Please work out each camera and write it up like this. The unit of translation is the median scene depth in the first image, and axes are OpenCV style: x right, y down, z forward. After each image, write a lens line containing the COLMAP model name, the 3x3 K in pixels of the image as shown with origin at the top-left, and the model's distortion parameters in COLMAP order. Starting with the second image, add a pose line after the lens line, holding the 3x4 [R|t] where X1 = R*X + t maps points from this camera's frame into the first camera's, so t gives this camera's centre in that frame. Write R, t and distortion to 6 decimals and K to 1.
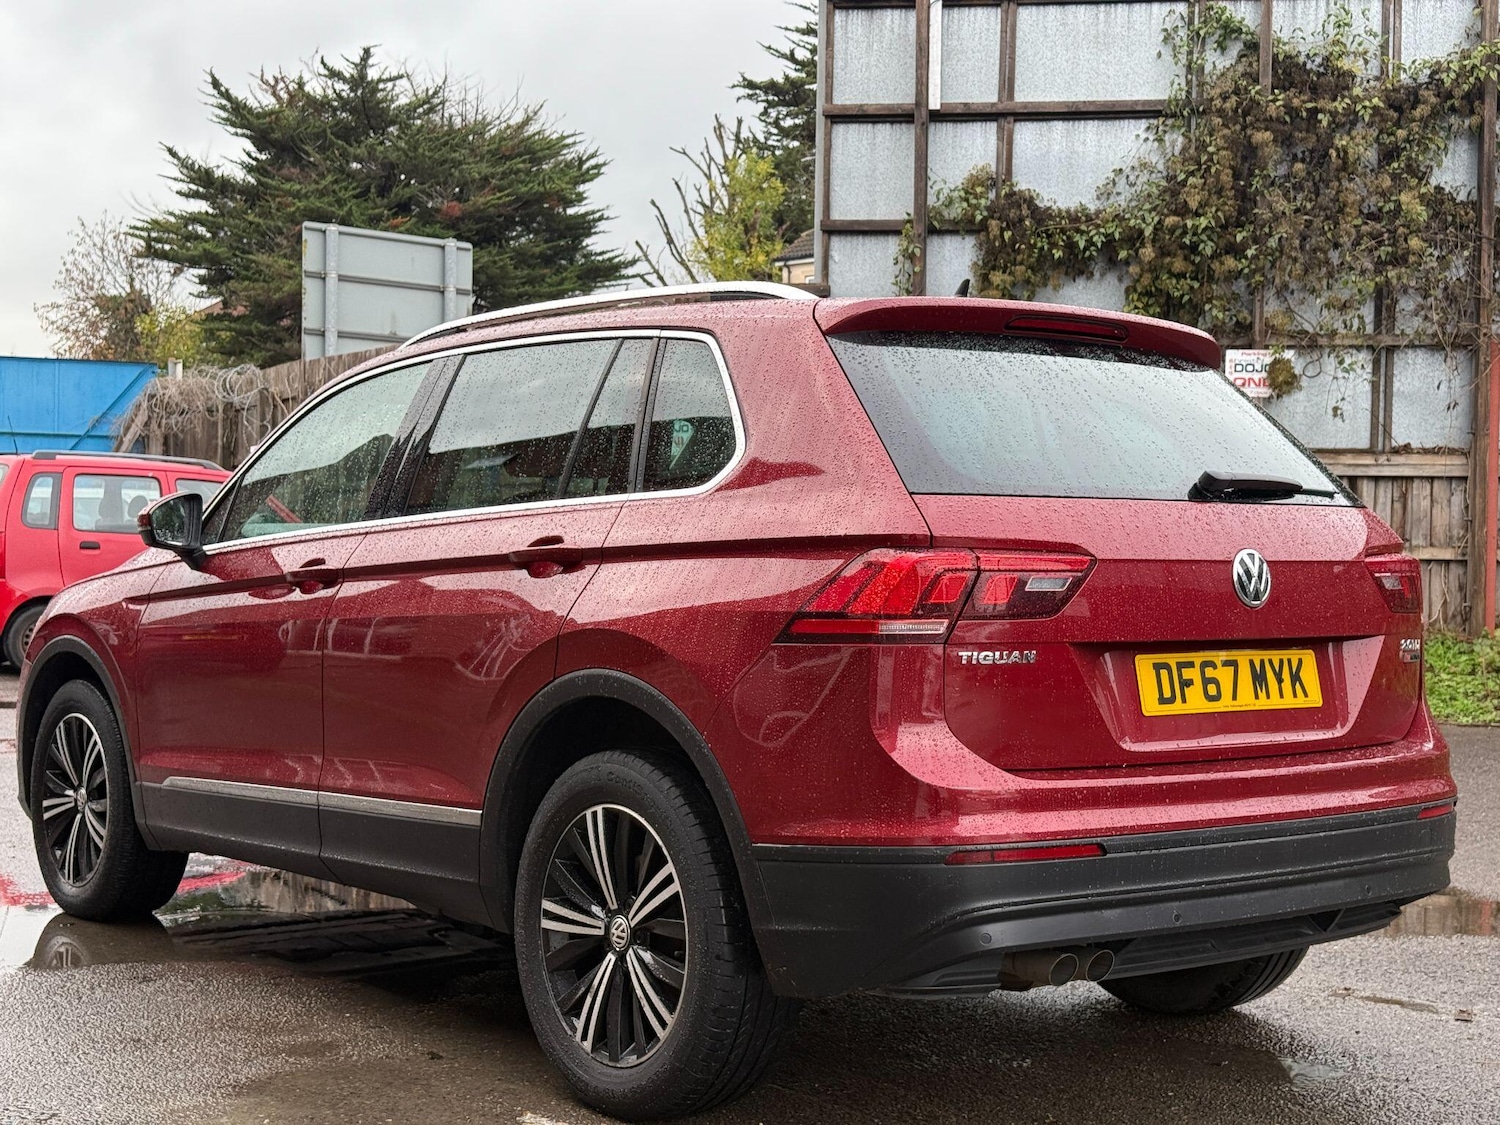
lens RADIAL K [[2092.7, 0, 751.8], [0, 2092.7, 579.7], [0, 0, 1]] dist [0.080510, 0.000000]
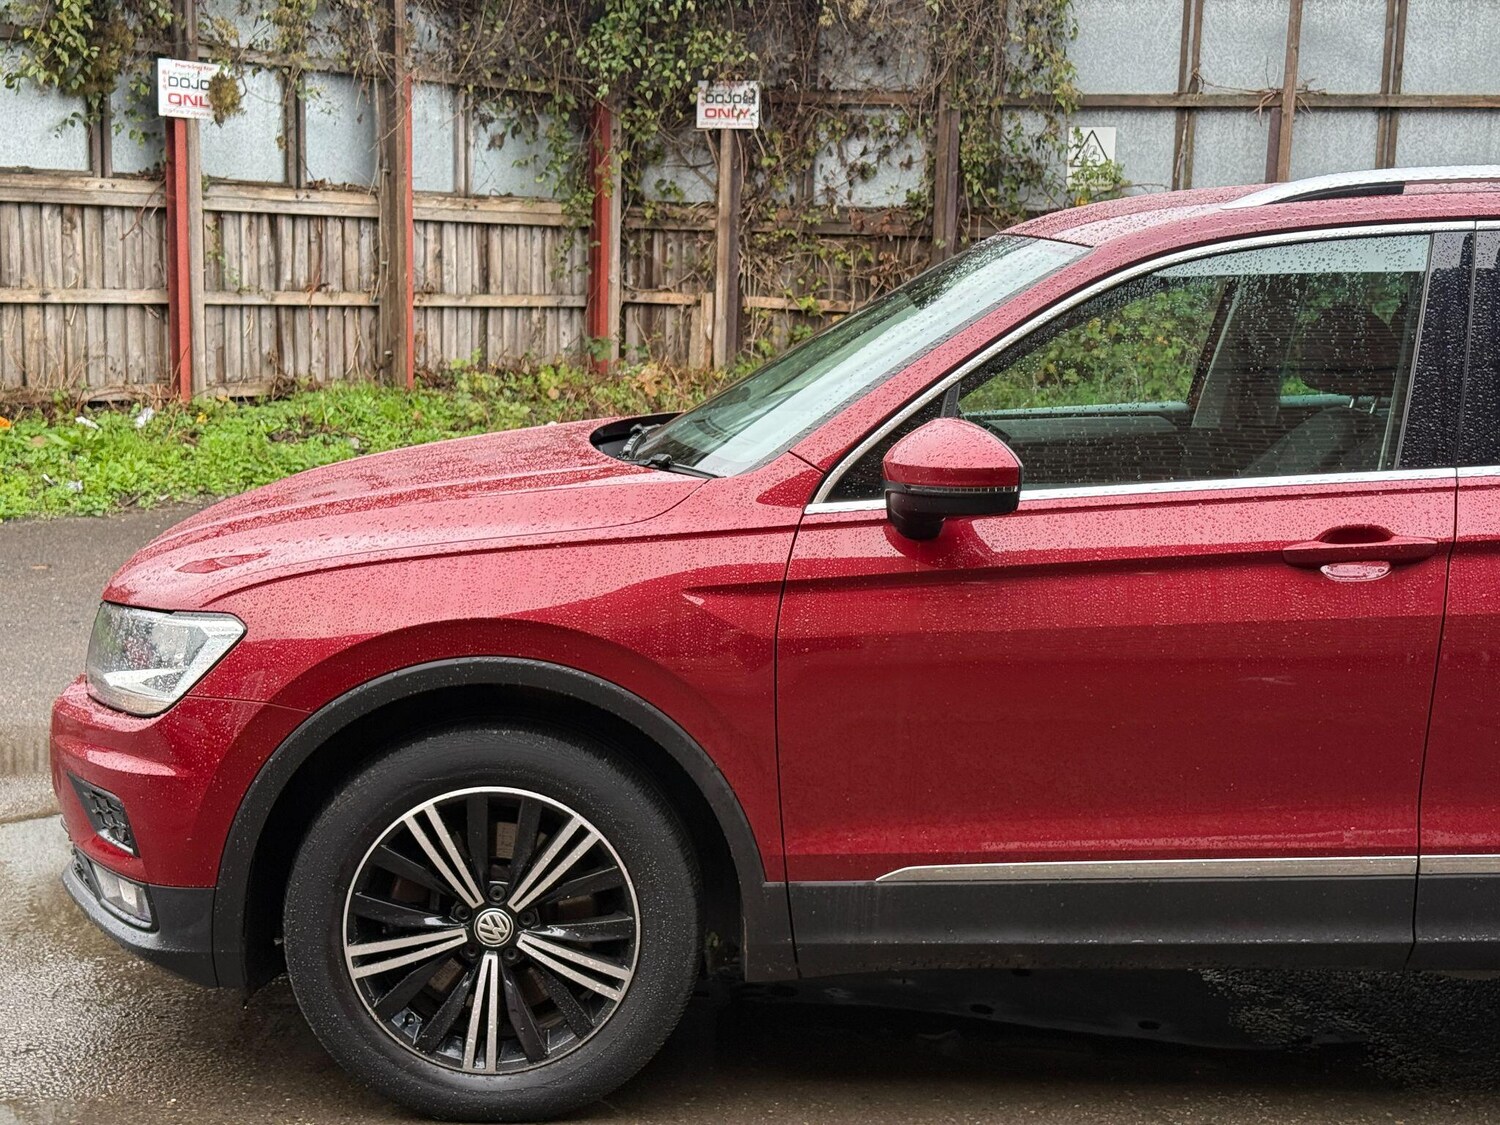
lens RADIAL K [[2092.7, 0, 736.1], [0, 2092.7, 607.8], [0, 0, 1]] dist [0.080510, 0.000000]
pose [[0.625169, -0.127344, 0.770030, -0.762492], [-0.006390, 0.985732, 0.168203, -0.086120], [-0.780463, -0.110075, 0.615436, 0.641242]]
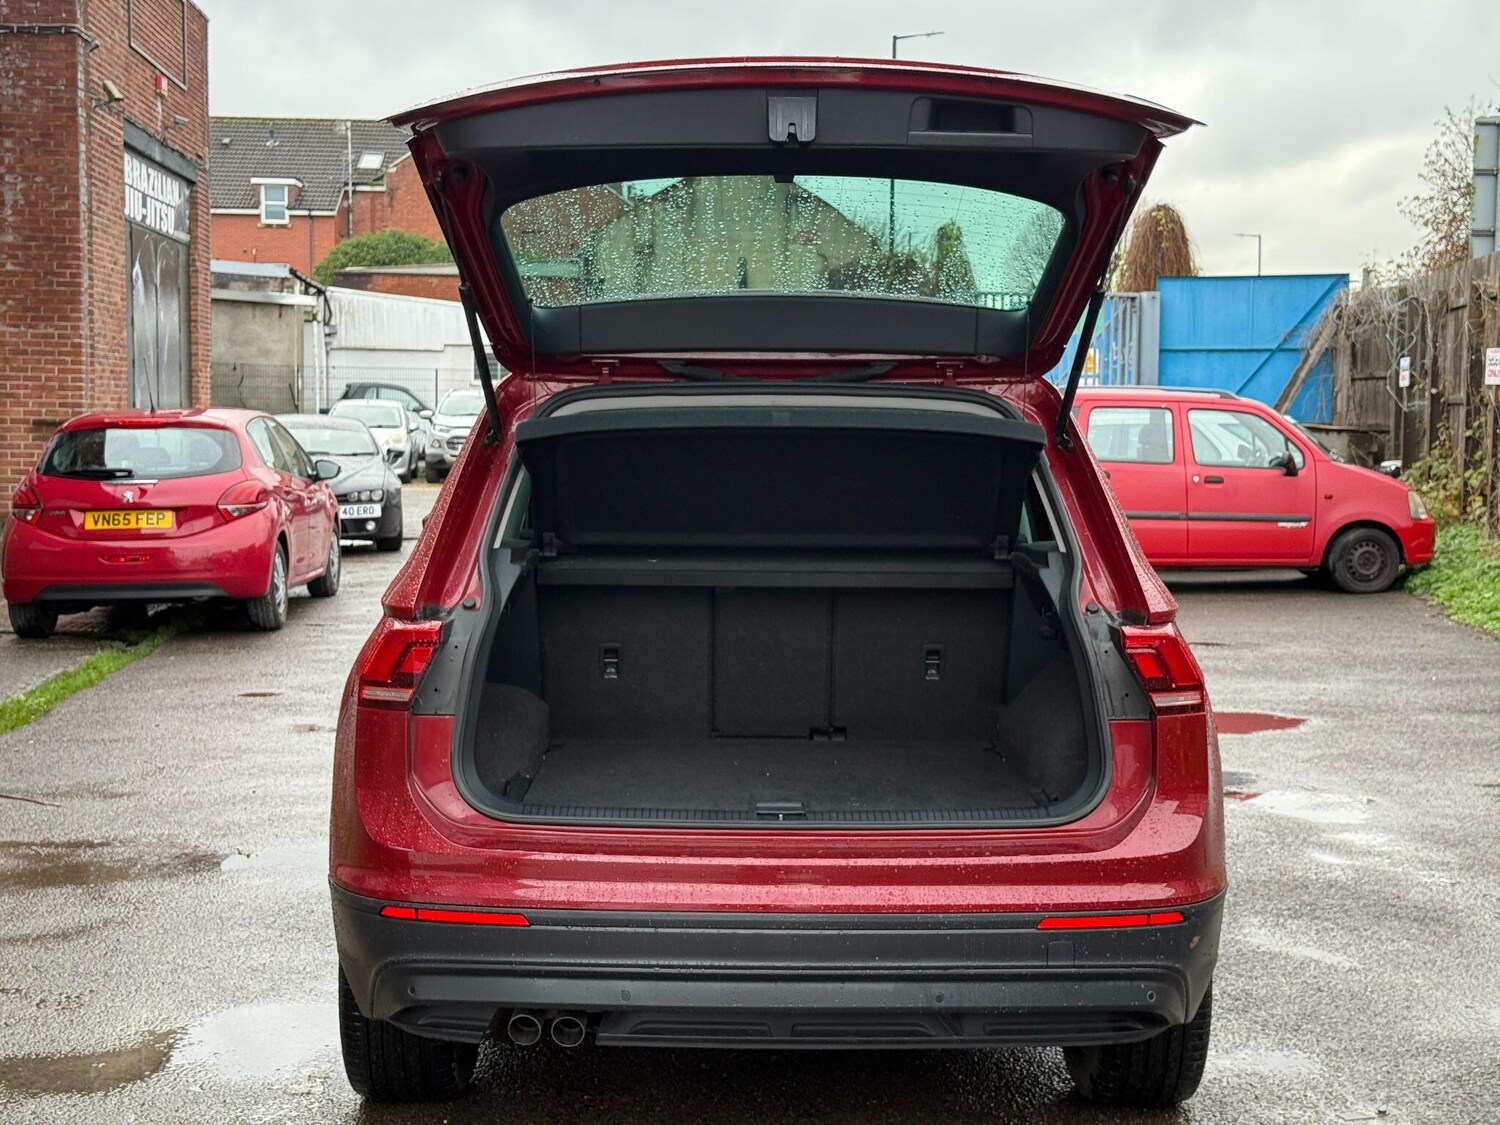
lens RADIAL K [[2092.7, 0, 729.6], [0, 2092.7, 570.9], [0, 0, 1]] dist [0.080510, 0.000000]
pose [[0.777324, 0.037173, -0.628002, 0.564287], [-0.005266, 0.998602, 0.052592, -0.061947], [0.629079, -0.037575, 0.776433, 0.175020]]
